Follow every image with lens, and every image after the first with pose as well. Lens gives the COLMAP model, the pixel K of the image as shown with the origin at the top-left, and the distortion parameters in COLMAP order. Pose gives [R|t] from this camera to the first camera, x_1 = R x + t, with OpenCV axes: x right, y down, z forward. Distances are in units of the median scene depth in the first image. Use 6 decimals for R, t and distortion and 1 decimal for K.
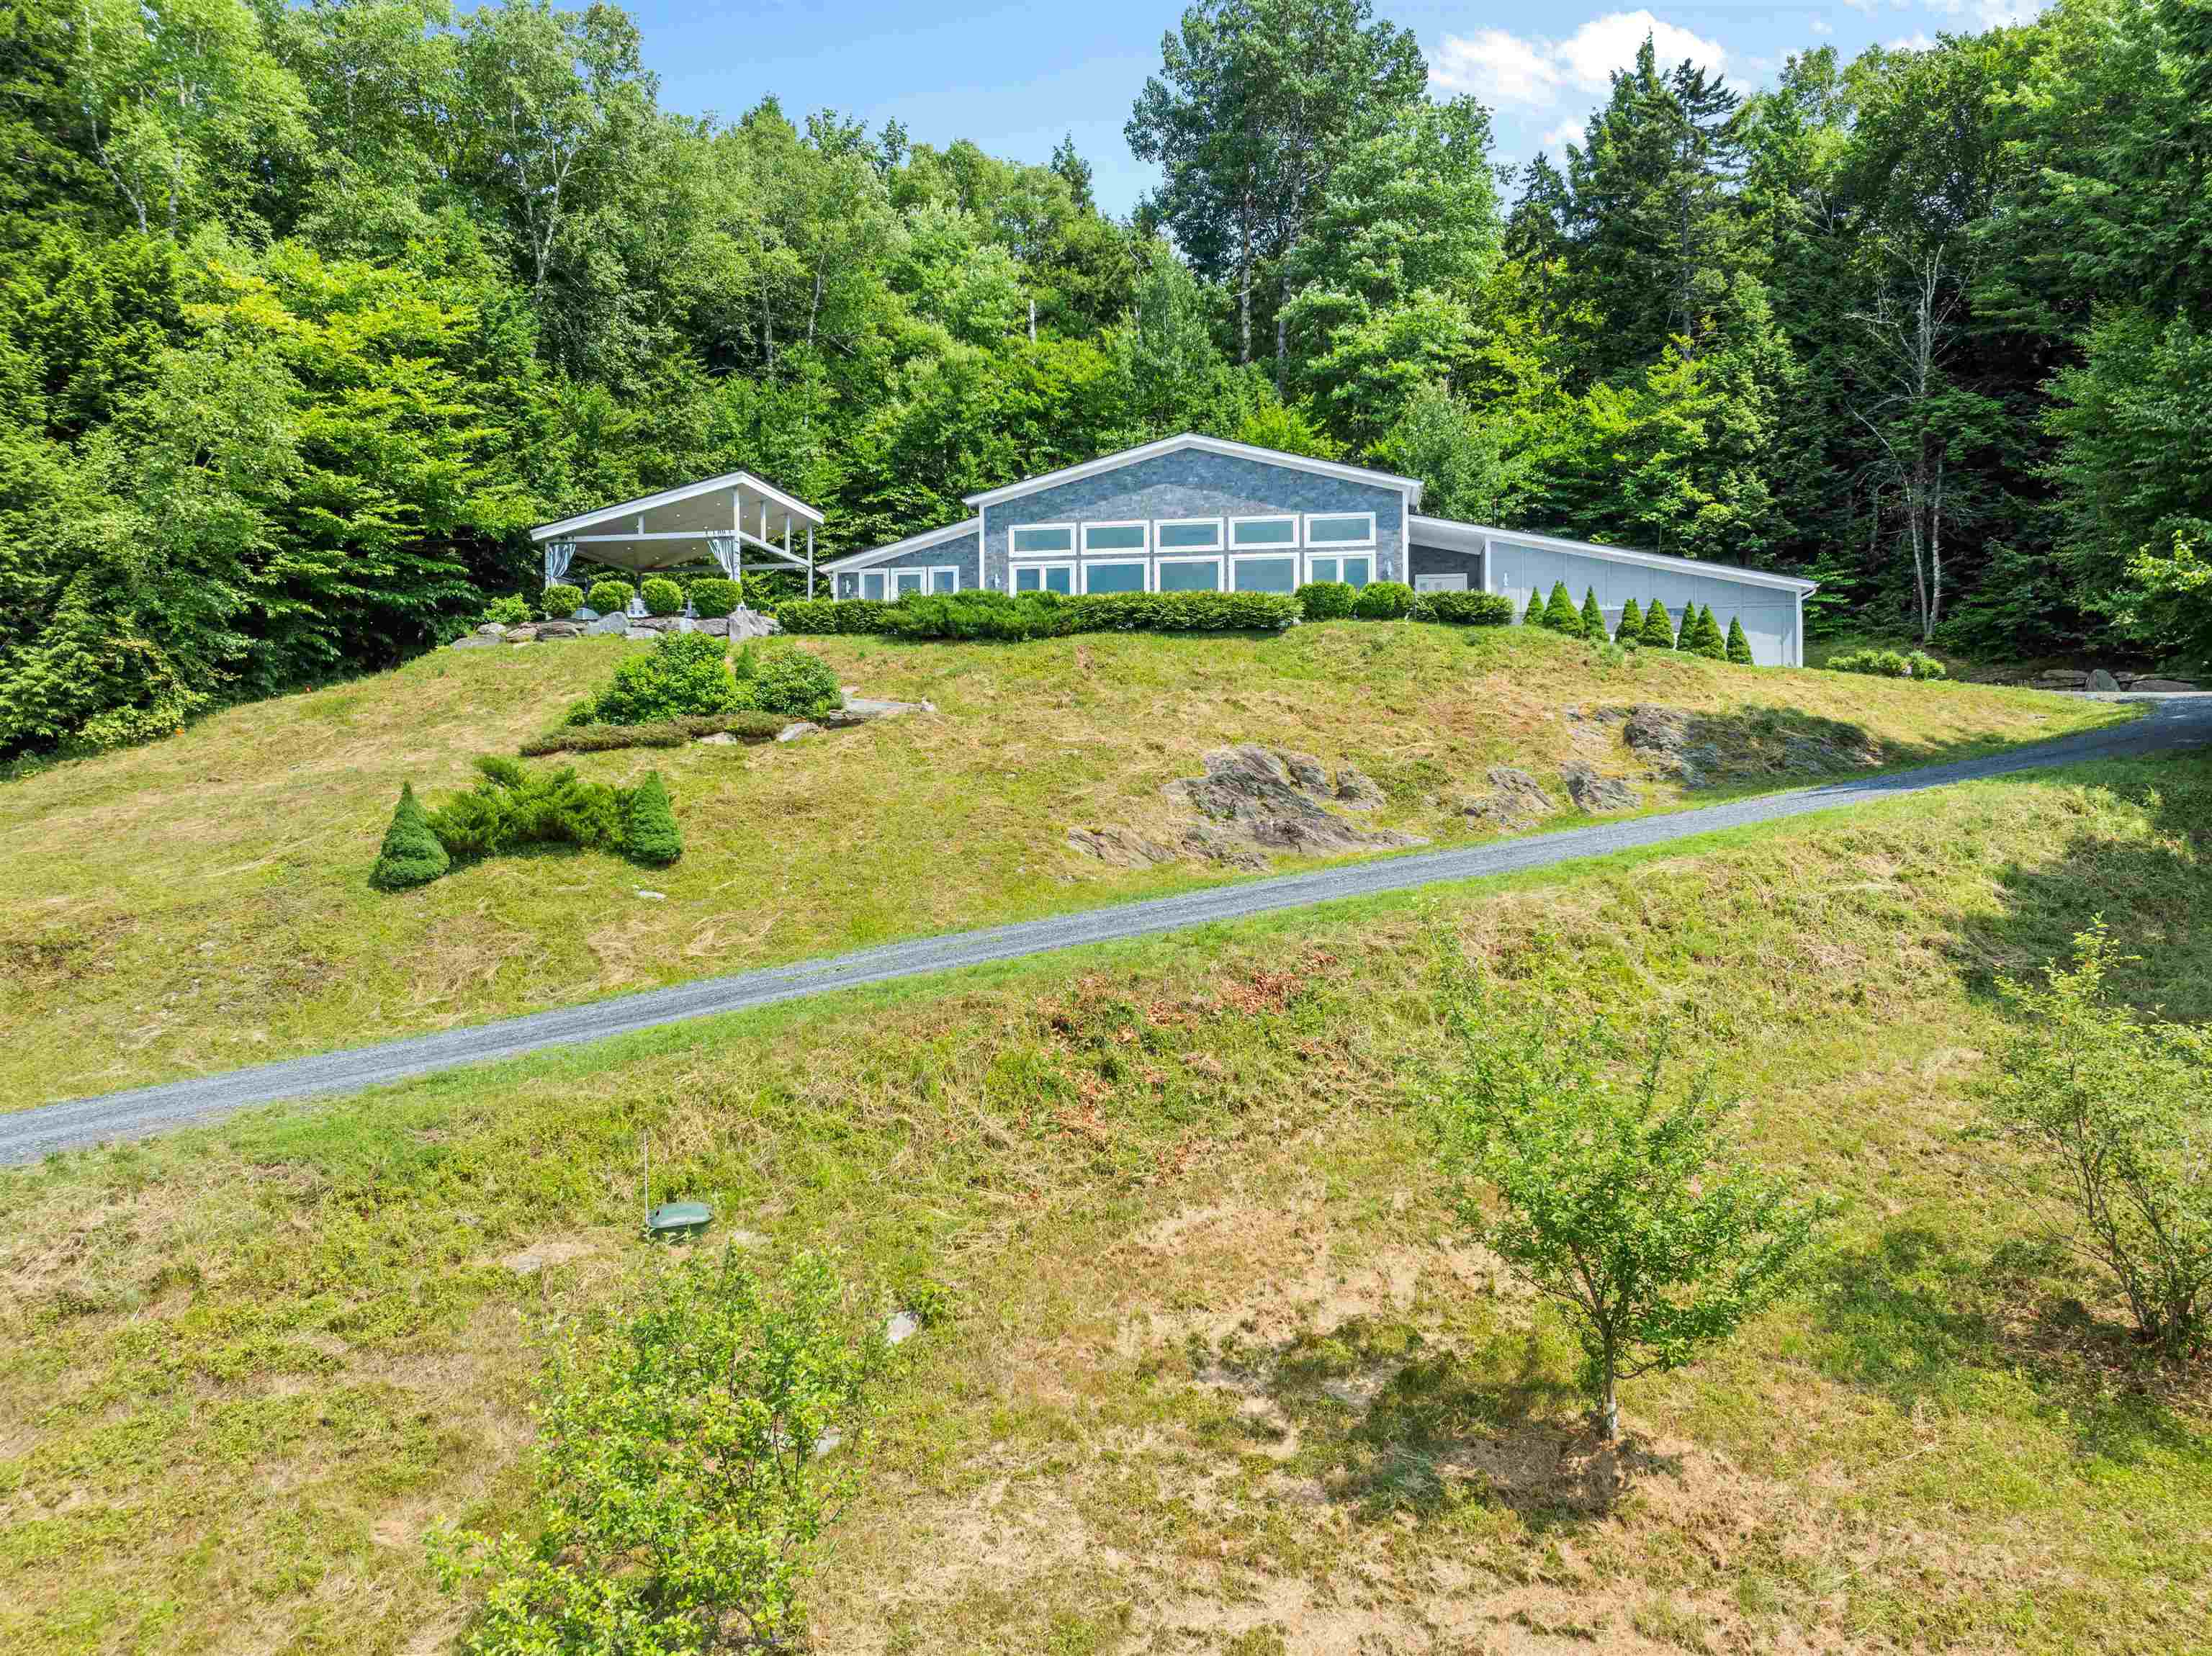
lens RADIAL K [[1615.5, 0, 1094.9], [0, 1615.5, 795.8], [0, 0, 1]] dist [-0.028584, -0.007667]
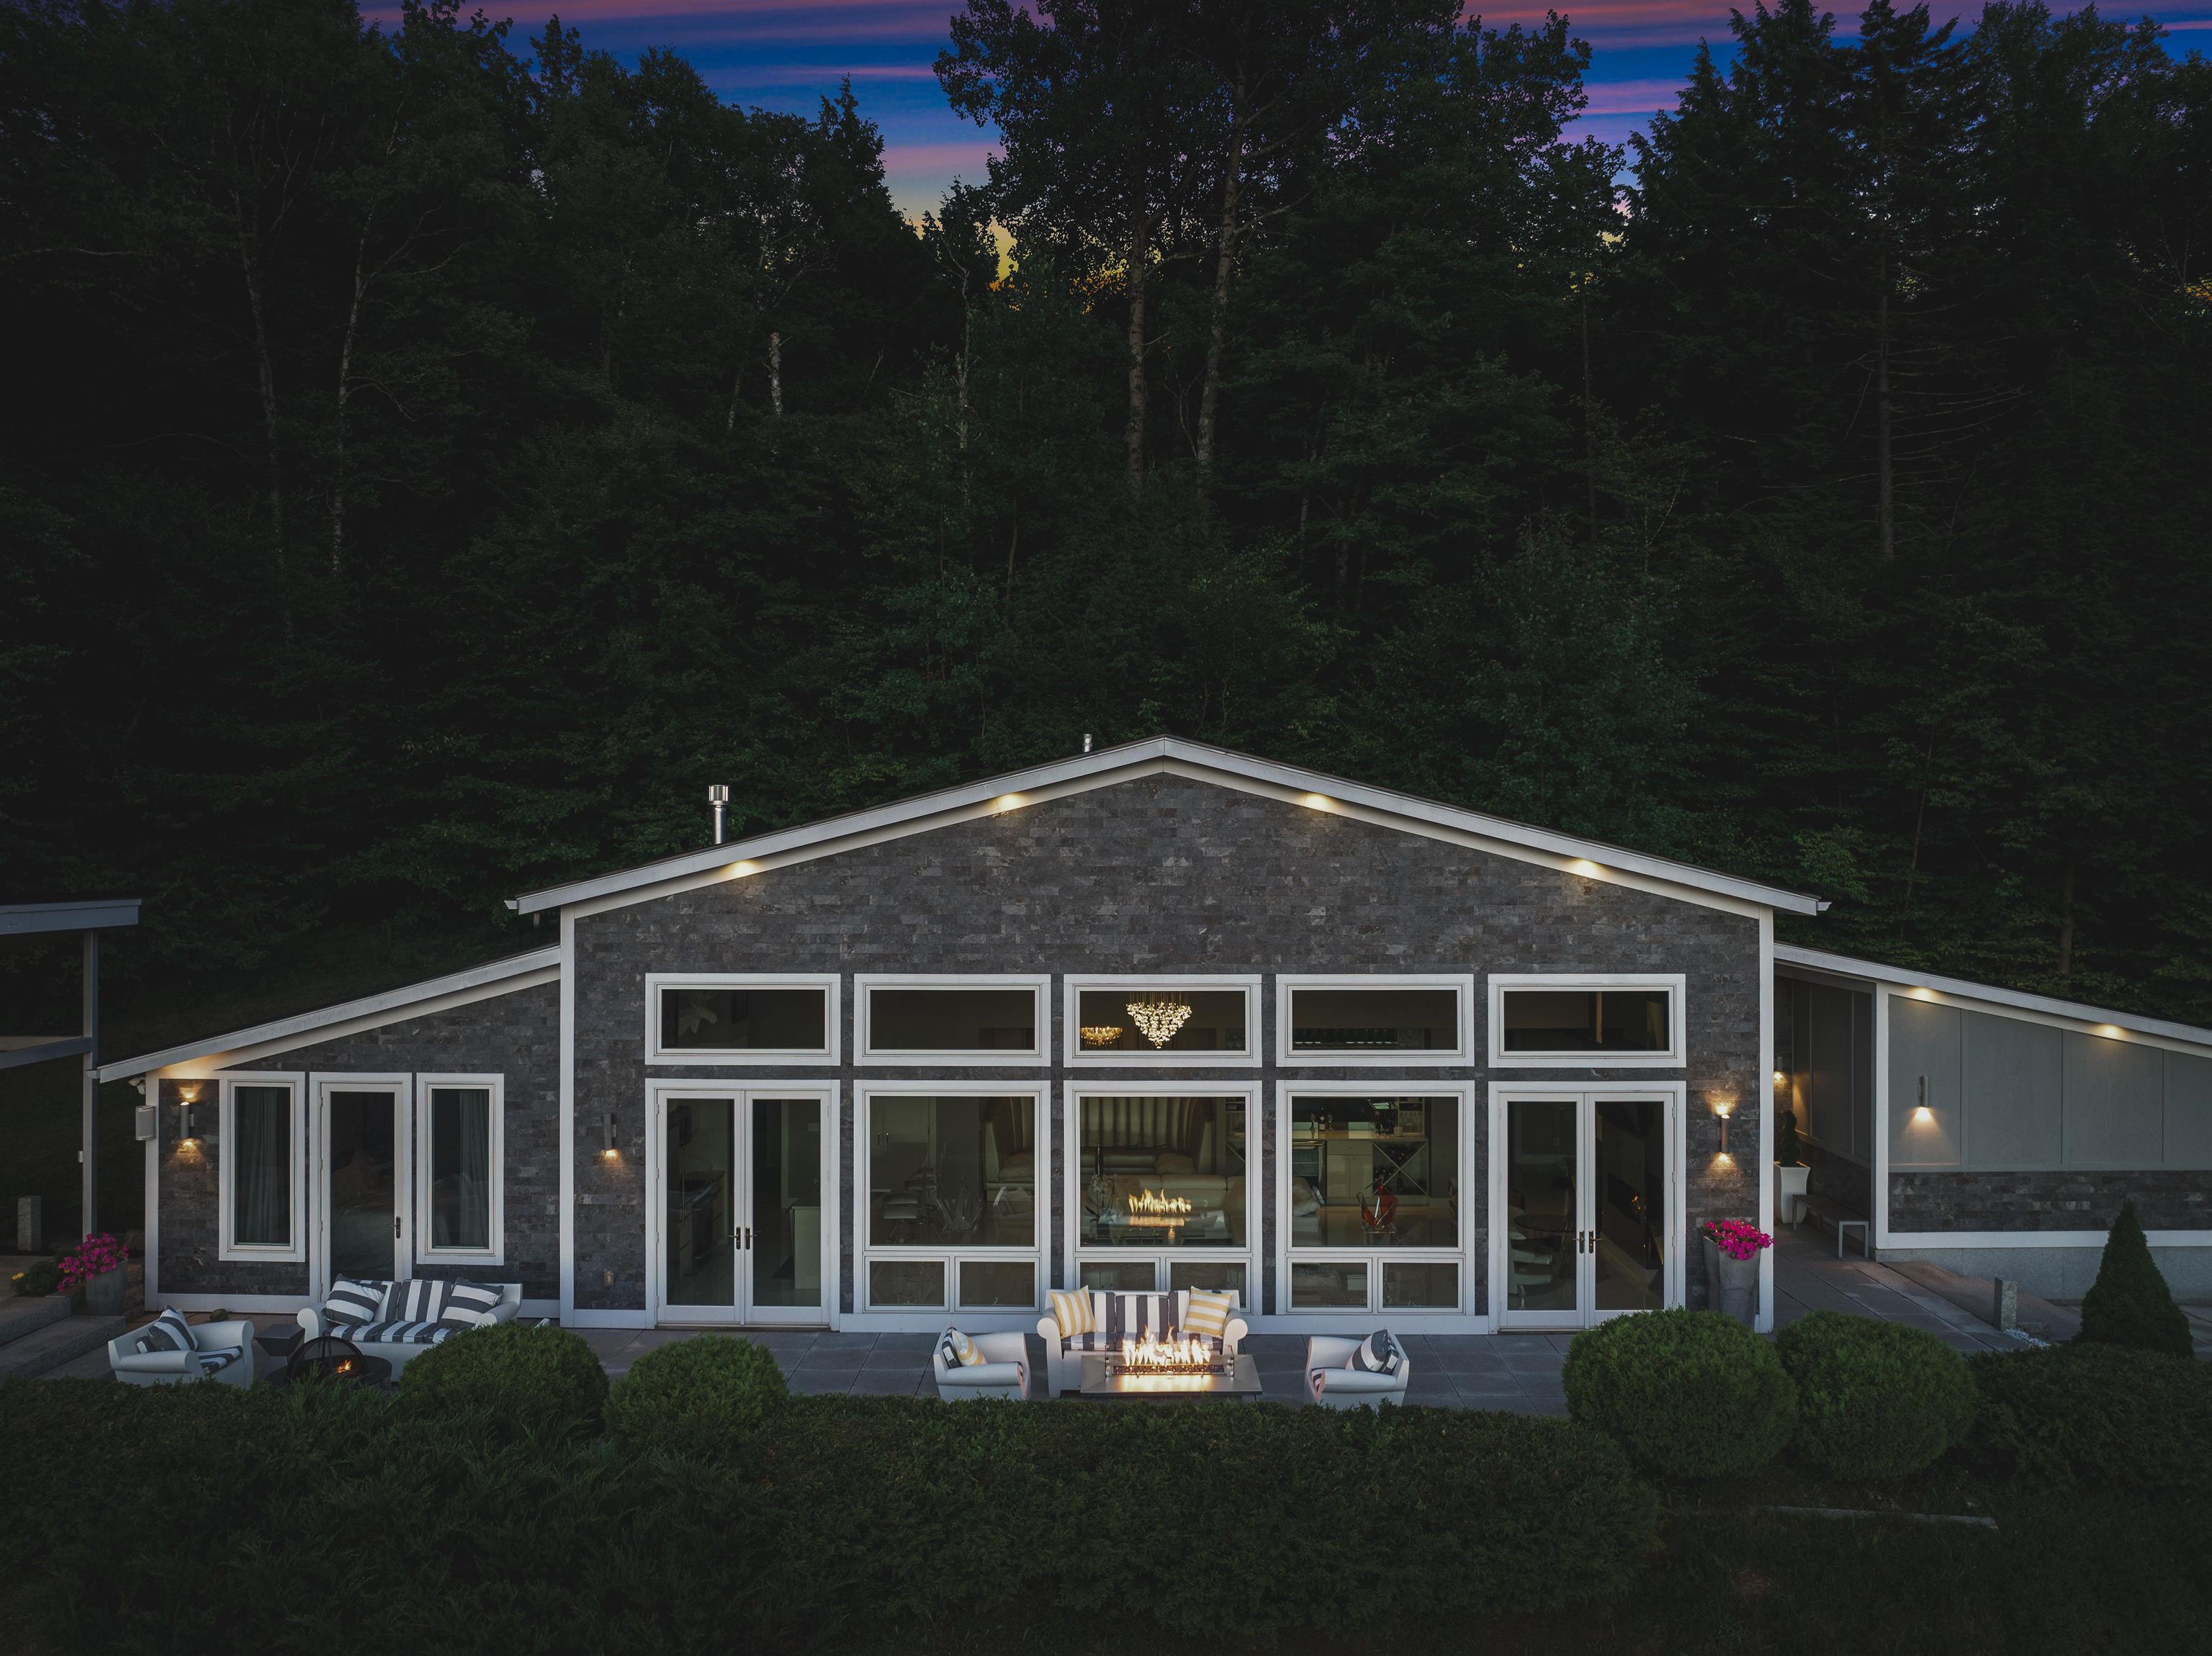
lens RADIAL K [[1557.8, 0, 1106.0], [0, 1557.8, 828.0], [0, 0, 1]] dist [-0.028293, -0.027885]
pose [[0.989153, 0.005802, 0.146776, -0.003400], [-0.006465, 0.999971, 0.004043, -0.166424], [-0.146748, -0.004948, 0.989162, 0.540019]]
